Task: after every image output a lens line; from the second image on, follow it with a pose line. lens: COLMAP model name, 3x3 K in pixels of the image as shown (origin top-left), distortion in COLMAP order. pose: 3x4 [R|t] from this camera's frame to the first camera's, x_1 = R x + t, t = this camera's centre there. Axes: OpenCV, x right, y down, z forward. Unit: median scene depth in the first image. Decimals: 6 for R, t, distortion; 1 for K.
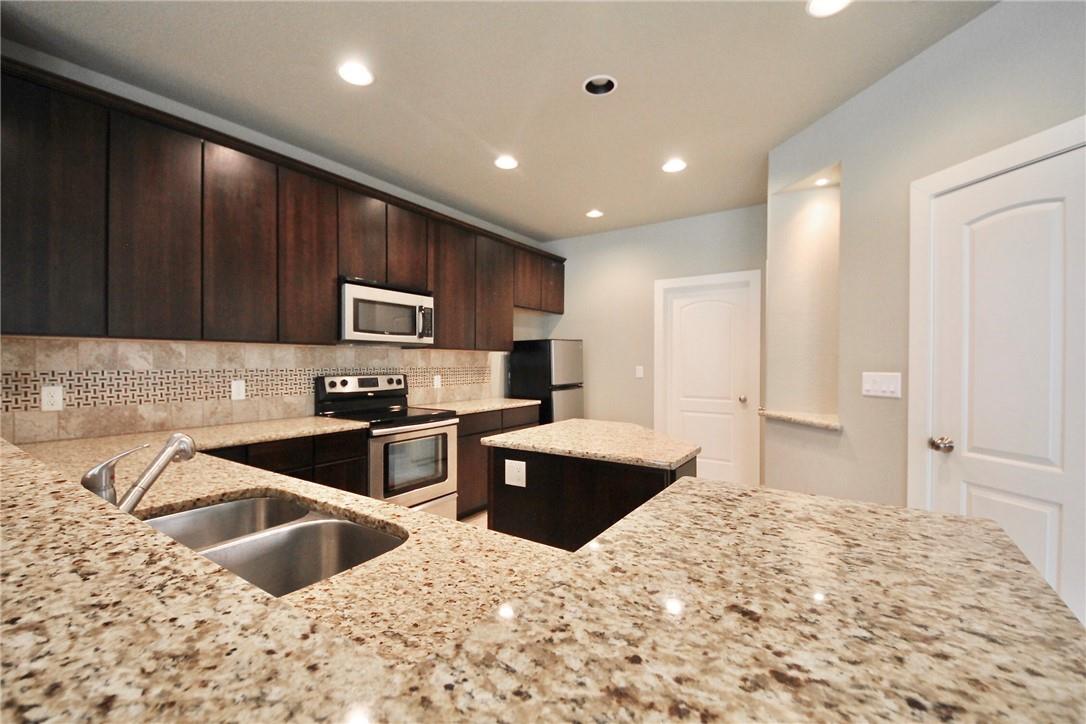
lens RADIAL K [[459.9, 0, 543.0], [0, 459.9, 362.0], [0, 0, 1]] dist [-0.001761, -0.000389]
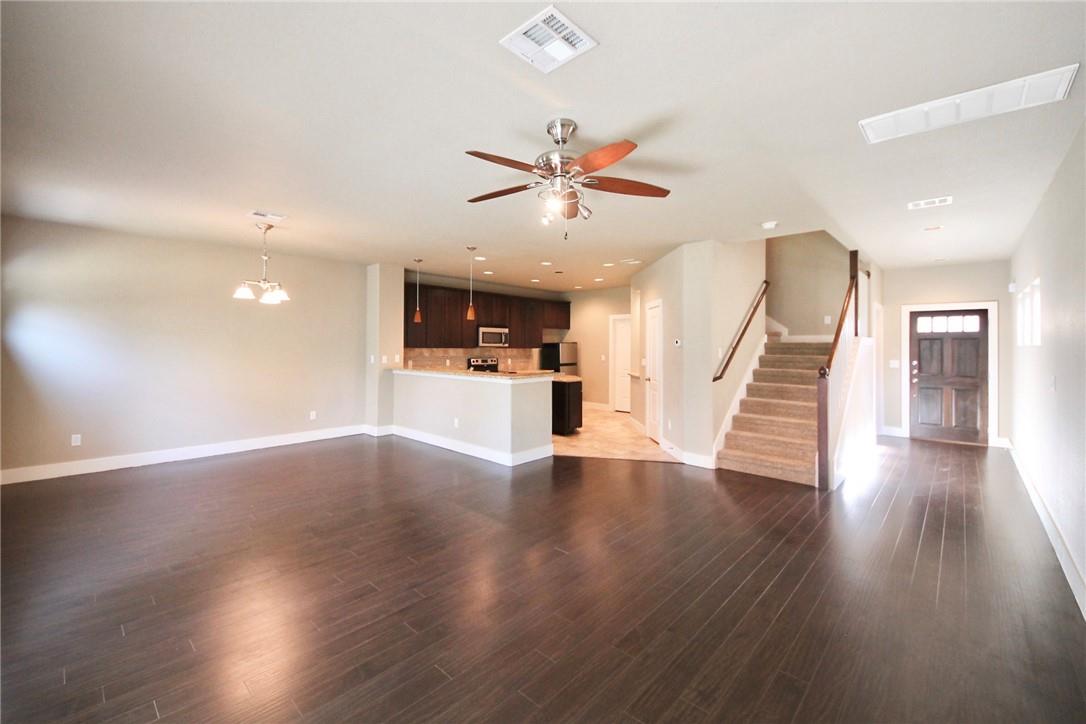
lens RADIAL K [[464.8, 0, 543.0], [0, 464.8, 362.0], [0, 0, 1]] dist [0.001063, -0.000165]
pose [[0.990221, 0.010407, -0.139117, 0.331368], [-0.005642, 0.999385, 0.034605, -0.045057], [0.139391, -0.033482, 0.989671, -1.619104]]
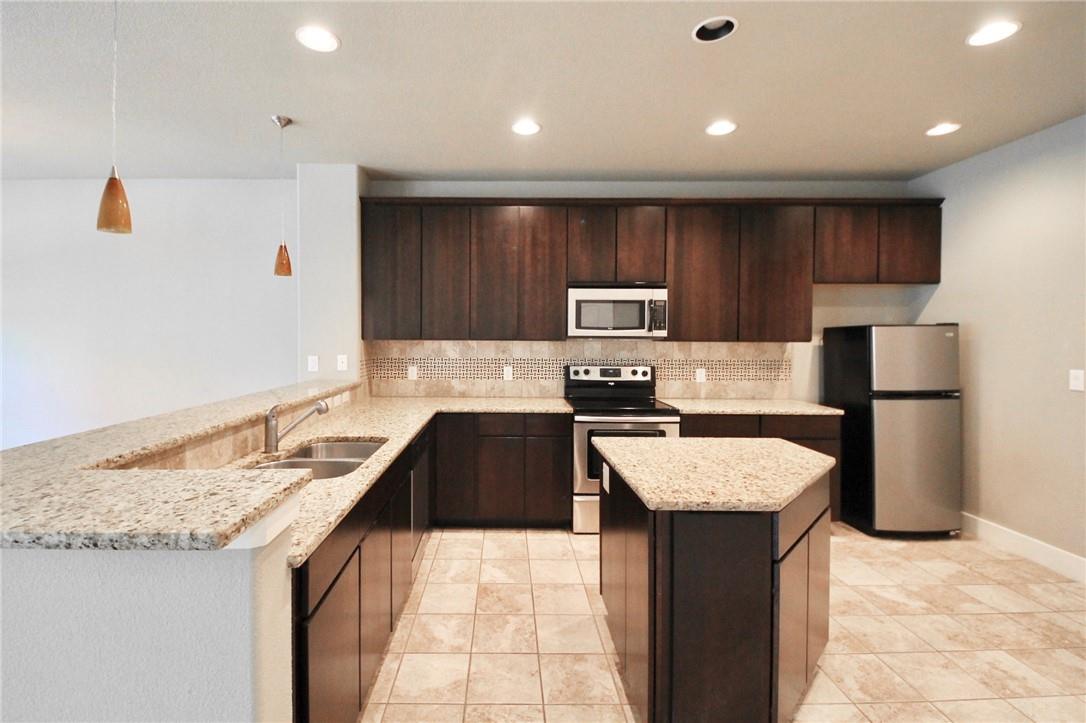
lens RADIAL K [[514.4, 0, 540.3], [0, 514.4, 330.3], [0, 0, 1]] dist [0.017004, -0.000608]
pose [[0.551437, -0.002705, -0.834212, 0.536672], [-0.004241, 0.999973, -0.006047, -0.046951], [0.834206, 0.006872, 0.551410, 0.181833]]
